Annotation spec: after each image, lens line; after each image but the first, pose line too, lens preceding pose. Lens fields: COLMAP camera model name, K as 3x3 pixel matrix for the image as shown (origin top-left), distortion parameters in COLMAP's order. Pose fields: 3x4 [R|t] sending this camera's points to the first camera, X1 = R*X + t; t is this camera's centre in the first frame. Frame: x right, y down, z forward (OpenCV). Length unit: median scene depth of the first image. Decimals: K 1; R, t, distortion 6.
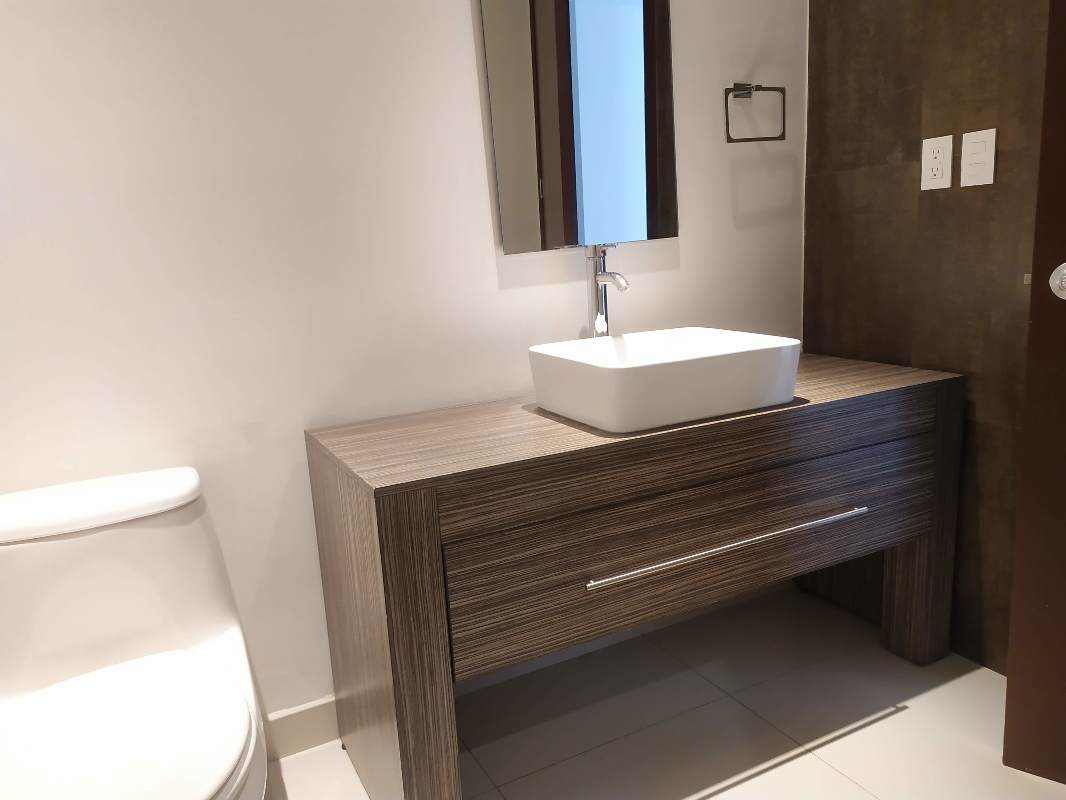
lens RADIAL K [[792.6, 0, 533.0], [0, 792.6, 400.0], [0, 0, 1]] dist [0.052267, -0.050362]
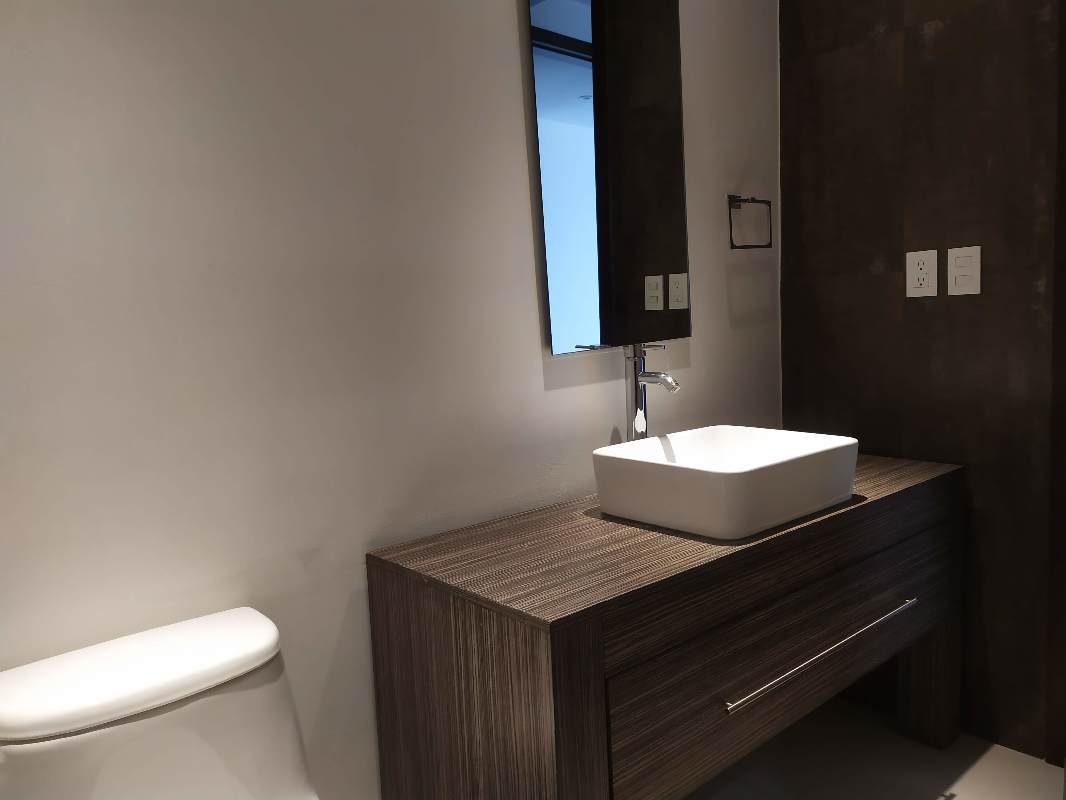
lens RADIAL K [[792.6, 0, 533.0], [0, 792.6, 400.0], [0, 0, 1]] dist [0.052267, -0.050362]
pose [[0.973587, -0.011178, 0.228041, -0.288739], [0.036591, 0.993530, -0.107517, -0.026895], [-0.225363, 0.113021, 0.967697, 0.082554]]
